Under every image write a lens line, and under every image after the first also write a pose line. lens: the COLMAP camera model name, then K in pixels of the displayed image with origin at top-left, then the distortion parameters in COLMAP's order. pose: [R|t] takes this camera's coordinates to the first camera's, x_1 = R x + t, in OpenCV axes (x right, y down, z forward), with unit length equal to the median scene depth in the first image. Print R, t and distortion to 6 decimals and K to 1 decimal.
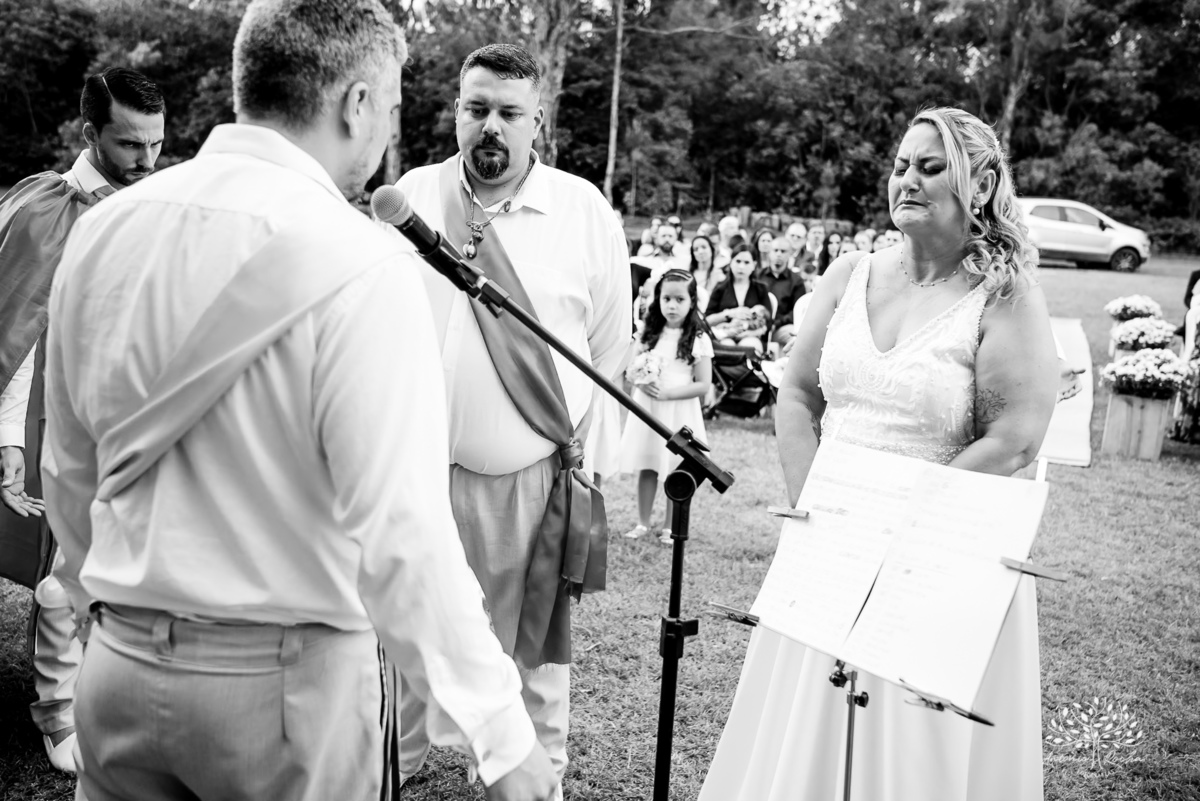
lens RADIAL K [[1100.6, 0, 605.0], [0, 1100.6, 398.4], [0, 0, 1]] dist [-0.018776, 0.108579]
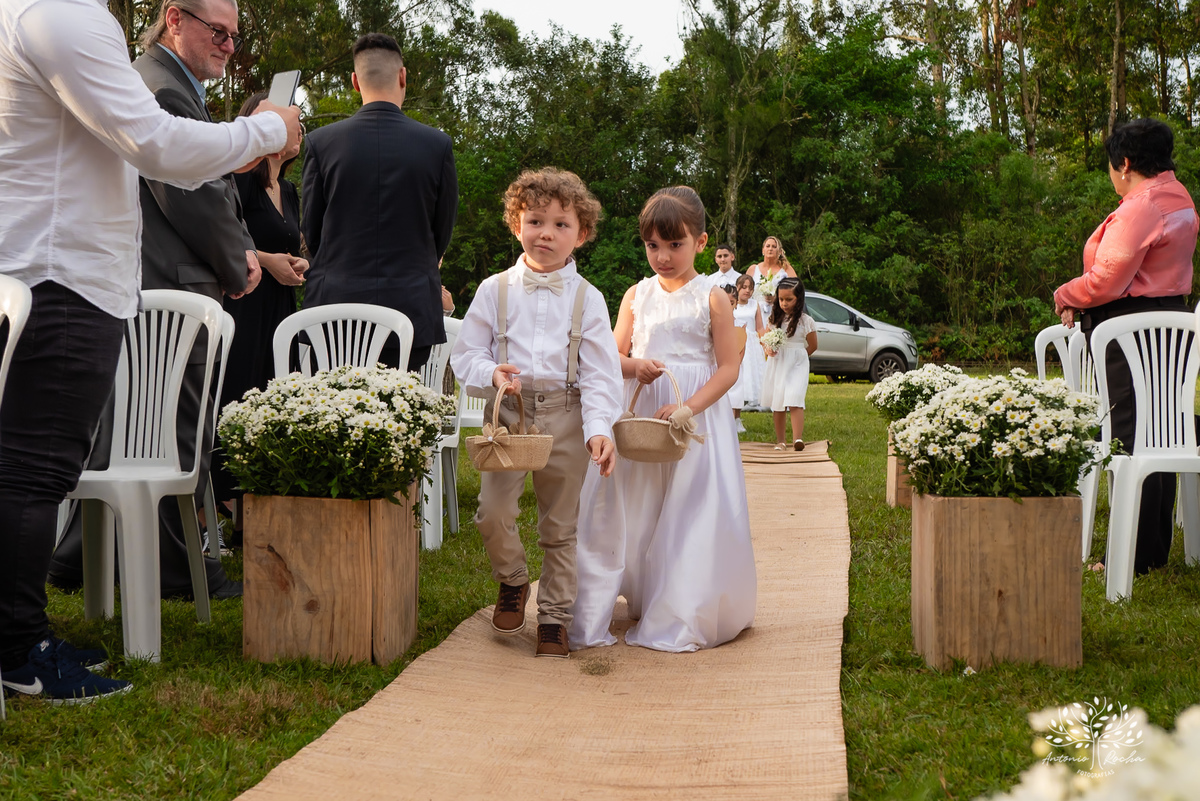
lens RADIAL K [[1226.6, 0, 596.8], [0, 1226.6, 405.1], [0, 0, 1]] dist [0.035798, 0.000000]
pose [[0.976859, -0.057440, 0.206027, 0.076188], [0.085526, 0.987803, -0.130118, -0.007566], [-0.196040, 0.144728, 0.969857, 0.168504]]
